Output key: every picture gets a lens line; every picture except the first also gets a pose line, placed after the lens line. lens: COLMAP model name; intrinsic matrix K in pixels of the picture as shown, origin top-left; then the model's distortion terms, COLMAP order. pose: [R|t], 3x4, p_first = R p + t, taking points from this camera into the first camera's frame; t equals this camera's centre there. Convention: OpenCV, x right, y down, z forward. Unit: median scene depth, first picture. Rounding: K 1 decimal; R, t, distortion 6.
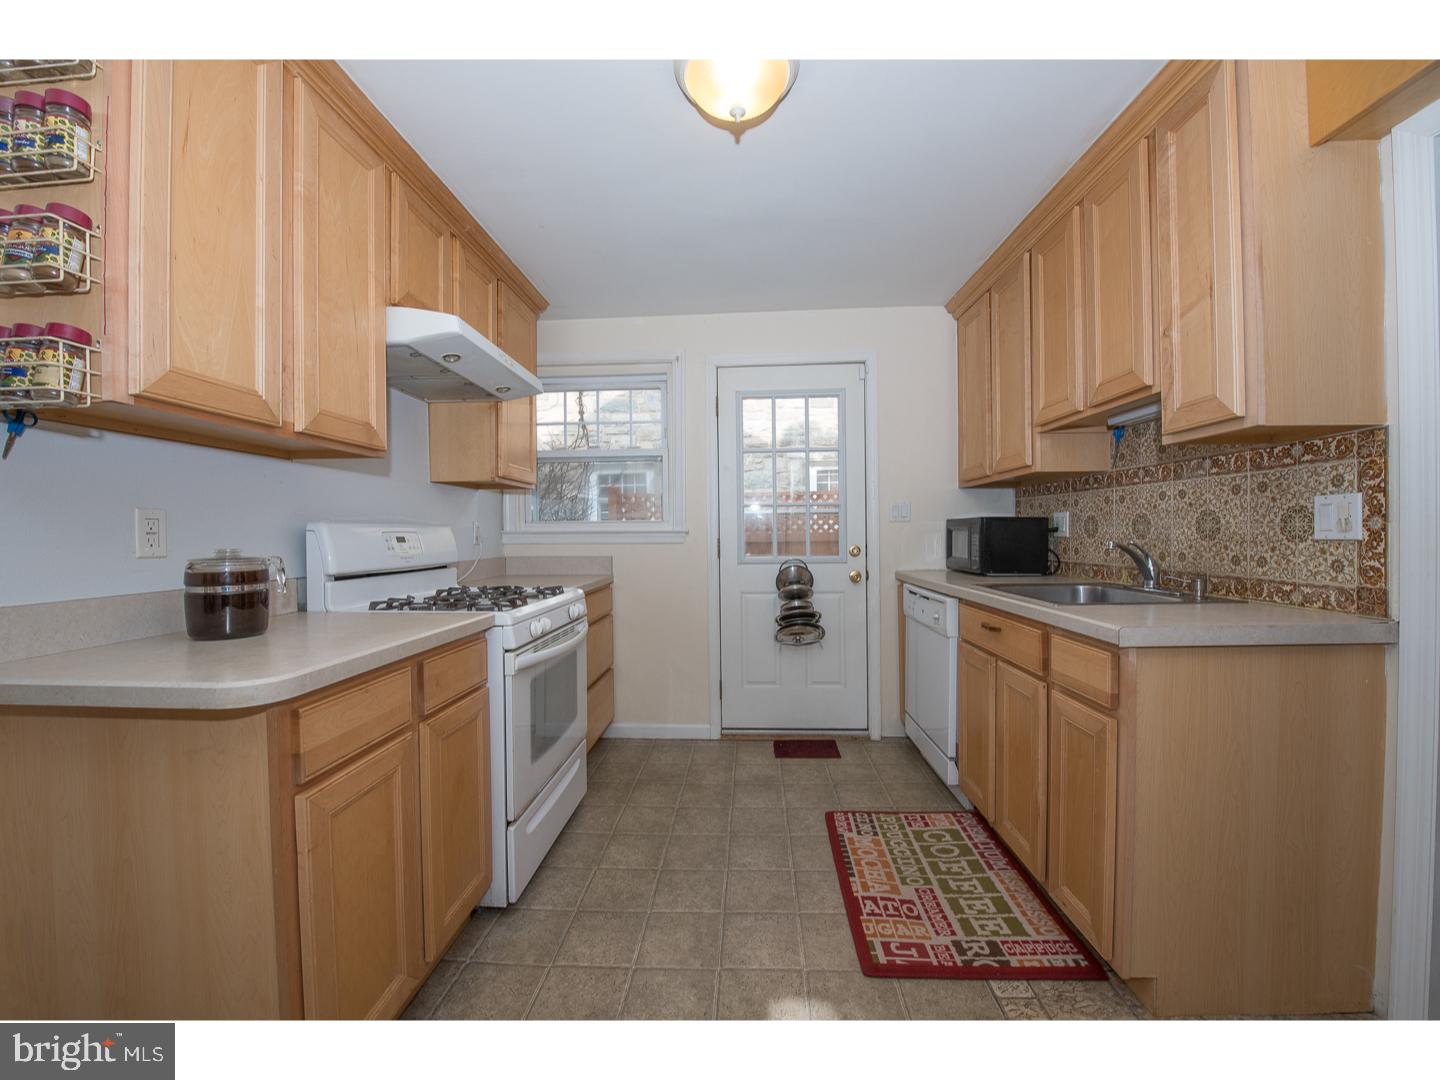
lens RADIAL K [[572.3, 0, 720.0], [0, 572.3, 540.0], [0, 0, 1]] dist [-0.017403, -0.000444]
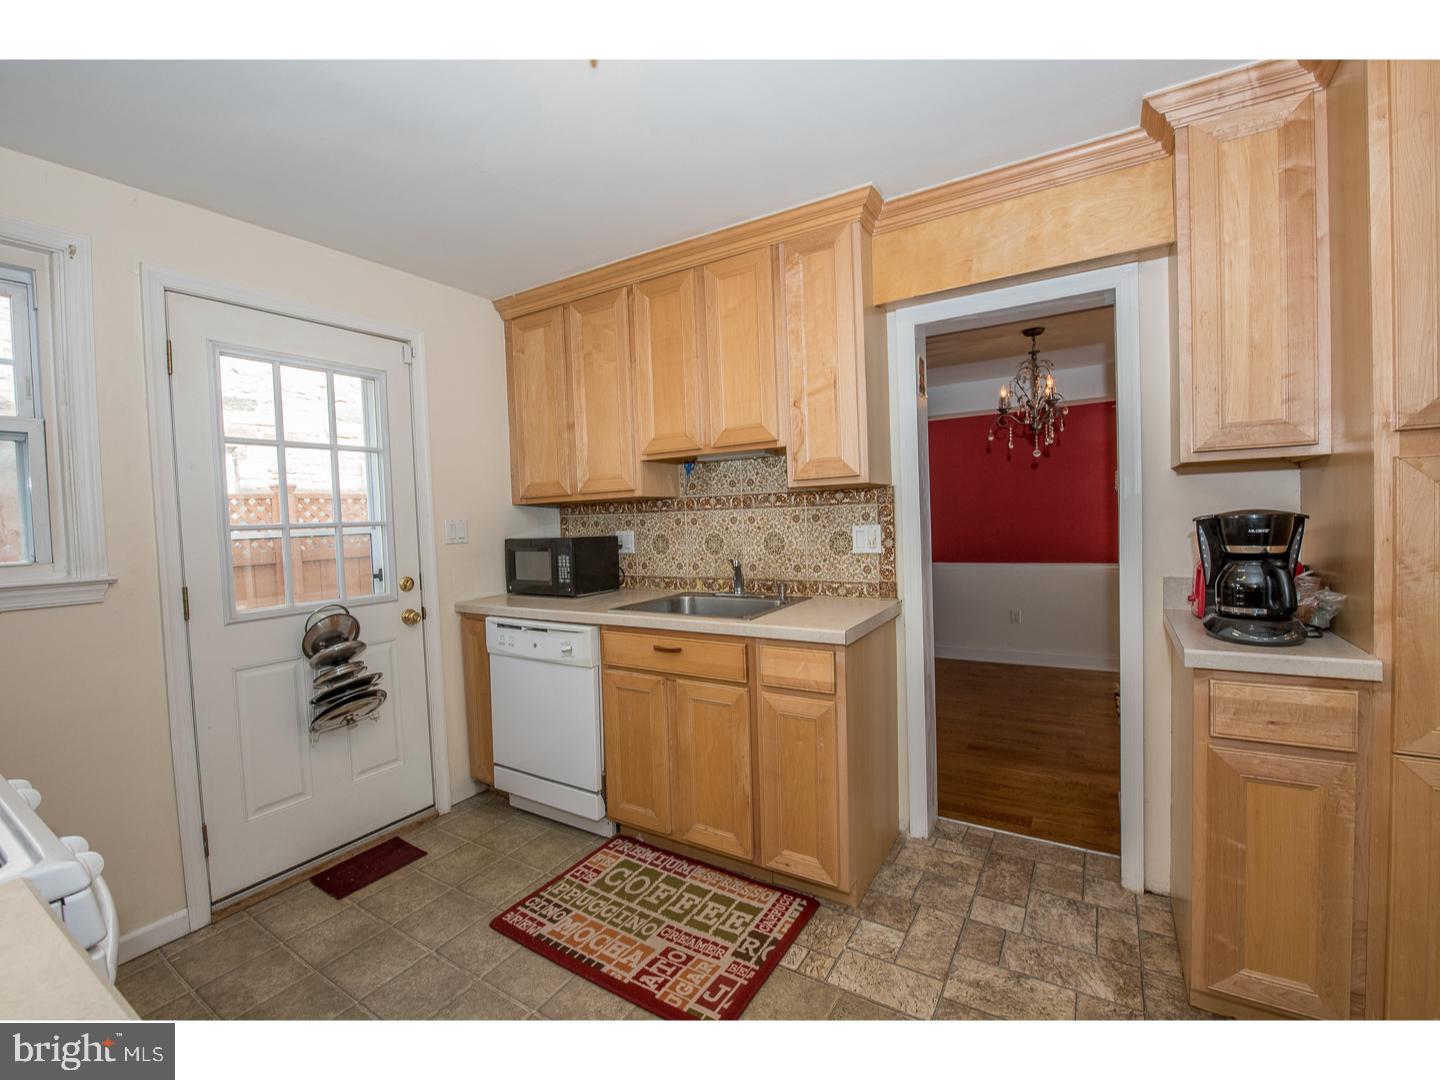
lens RADIAL K [[608.7, 0, 720.0], [0, 608.7, 540.0], [0, 0, 1]] dist [-0.000028, -0.010376]
pose [[0.485769, -0.039843, 0.873179, -0.453506], [0.040287, 0.998920, 0.023168, -0.069577], [-0.873158, 0.023923, 0.486850, 0.373723]]
